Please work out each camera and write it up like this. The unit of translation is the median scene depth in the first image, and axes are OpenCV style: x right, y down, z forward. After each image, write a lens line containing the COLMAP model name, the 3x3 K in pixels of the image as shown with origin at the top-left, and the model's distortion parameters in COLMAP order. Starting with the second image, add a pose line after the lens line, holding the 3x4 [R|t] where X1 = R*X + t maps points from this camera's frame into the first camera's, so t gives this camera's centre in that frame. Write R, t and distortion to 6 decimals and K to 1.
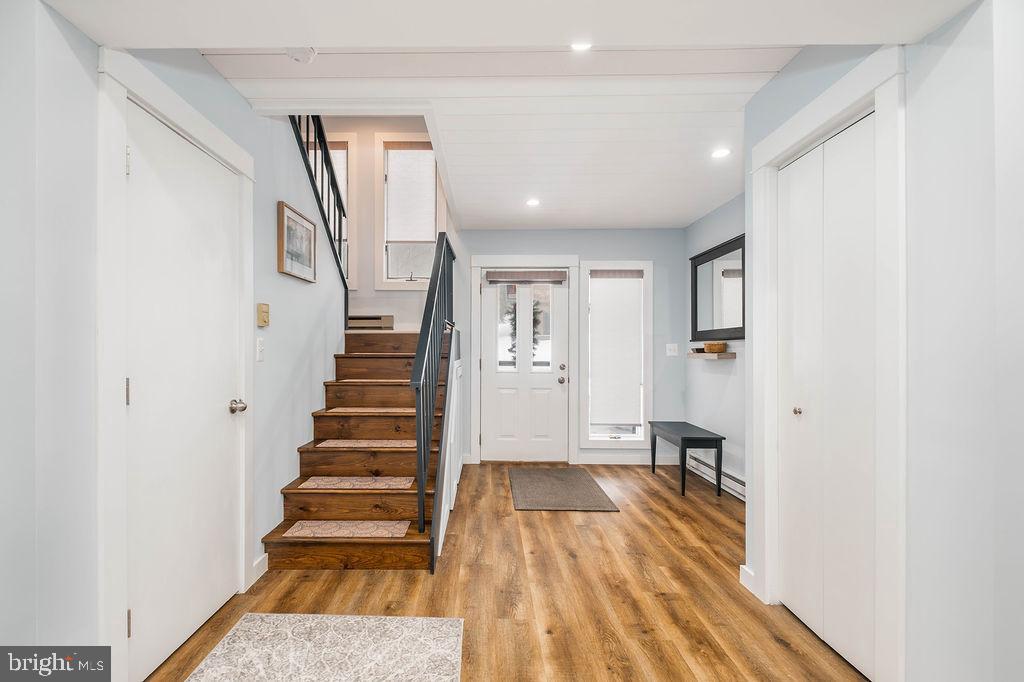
lens RADIAL K [[454.7, 0, 479.6], [0, 454.7, 347.2], [0, 0, 1]] dist [0.000113, -0.000147]
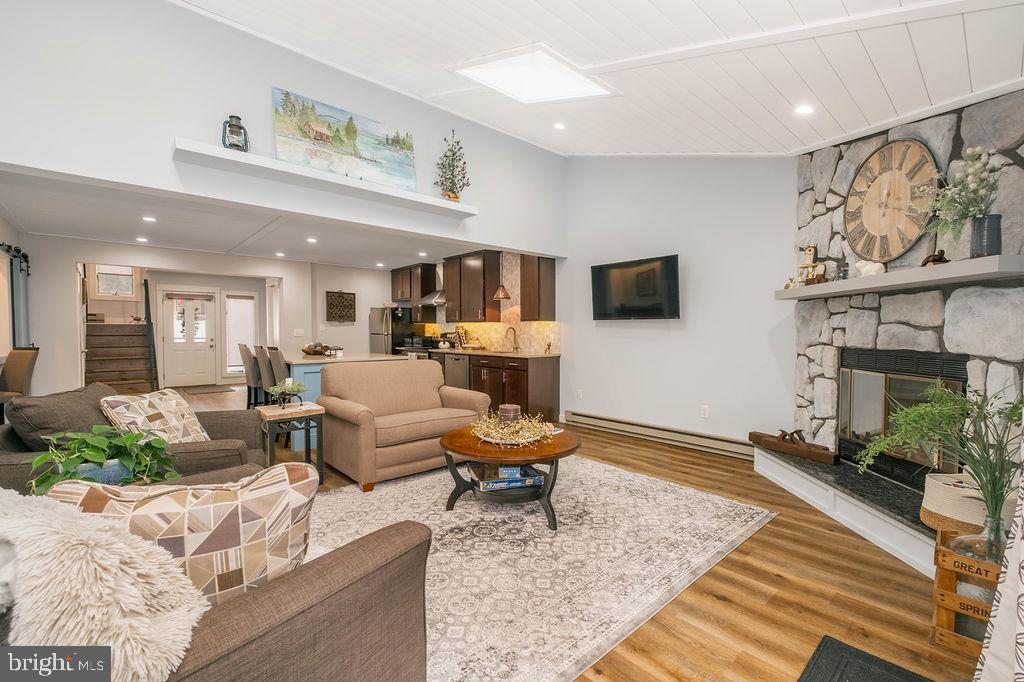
lens RADIAL K [[437.7, 0, 506.3], [0, 437.7, 340.5], [0, 0, 1]] dist [0.002407, -0.000142]
pose [[0.729544, -0.016761, 0.683729, -0.222976], [-0.004794, 0.999550, 0.029618, -0.021571], [-0.683917, -0.024886, 0.729135, -1.490414]]
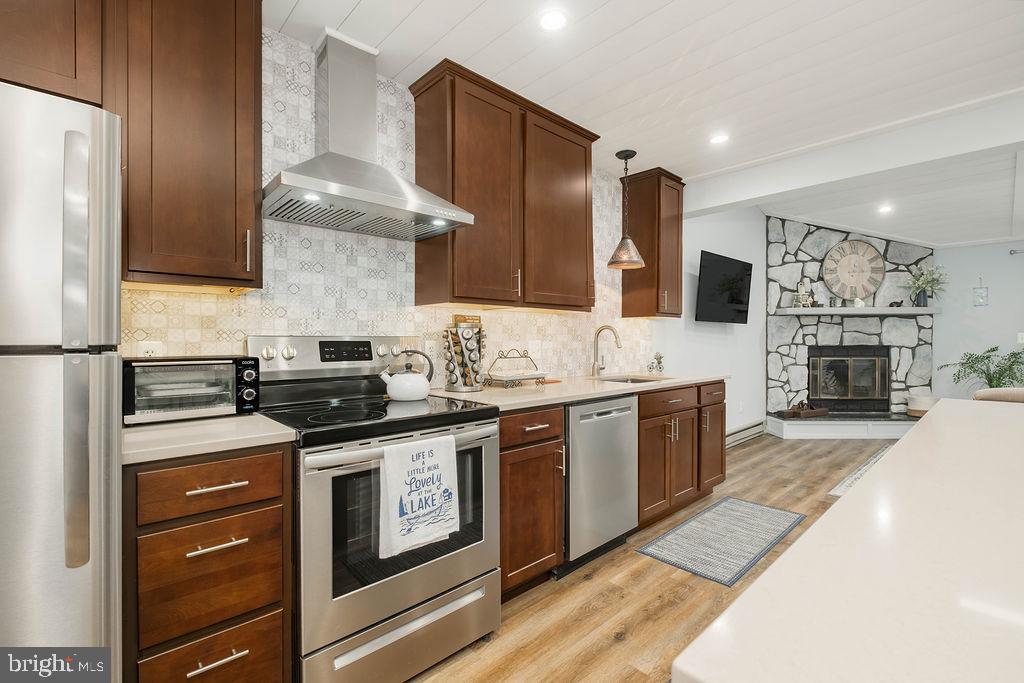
lens RADIAL K [[454.5, 0, 501.6], [0, 454.5, 343.1], [0, 0, 1]] dist [-0.001059, -0.000594]
pose [[-0.694236, -0.005364, 0.719727, 0.348332], [-0.005527, 0.999982, 0.002122, 0.002769], [-0.719726, -0.002505, -0.694254, 0.103689]]
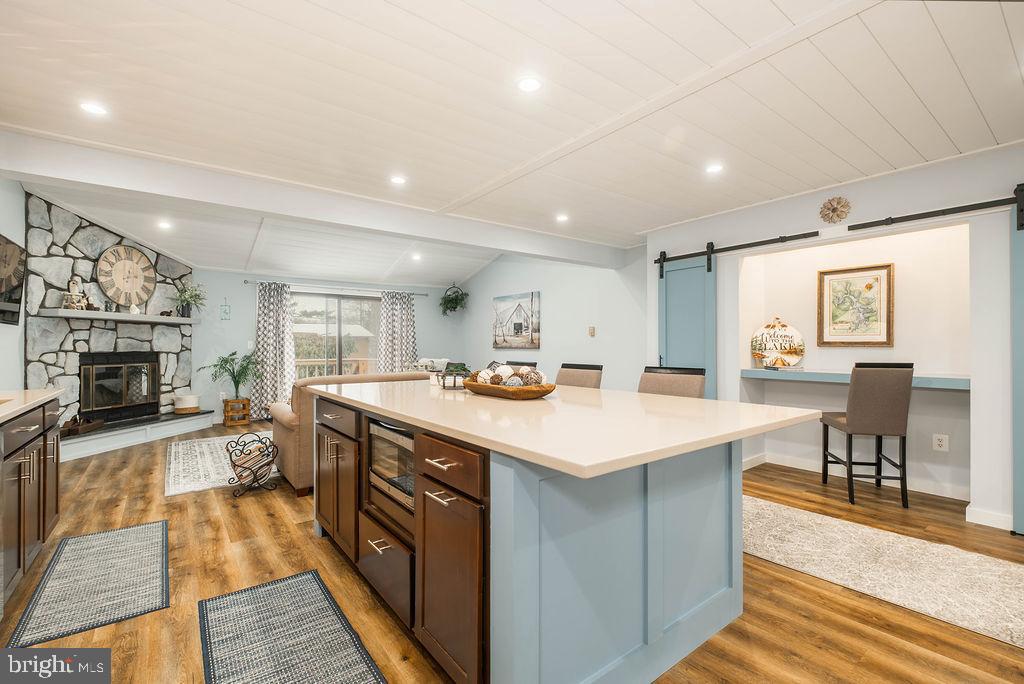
lens RADIAL K [[454.5, 0, 516.5], [0, 454.5, 344.5], [0, 0, 1]] dist [0.001373, -0.000302]
pose [[-0.770226, -0.003138, -0.637763, 0.543716], [0.004144, 0.999942, -0.009925, 0.003104], [0.637758, -0.010287, -0.770168, 0.171242]]
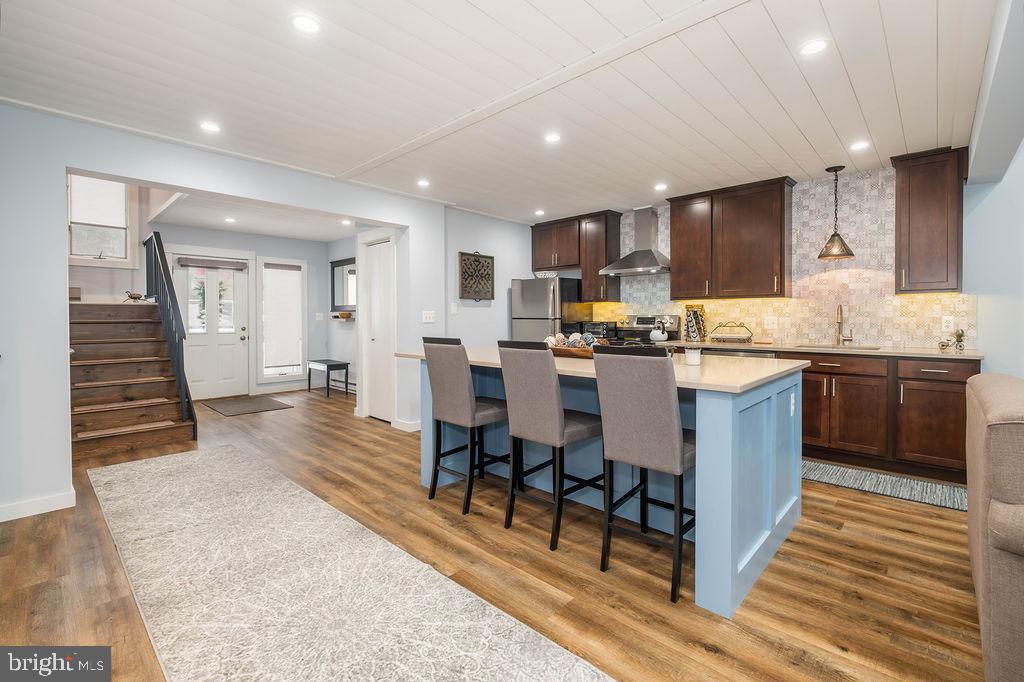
lens RADIAL K [[444.5, 0, 513.9], [0, 444.5, 320.7], [0, 0, 1]] dist [0.000084, -0.000031]
pose [[0.668044, -0.010656, 0.744046, -0.302159], [-0.001319, 0.999879, 0.015504, -0.005239], [-0.744121, -0.011338, 0.667949, -0.594325]]
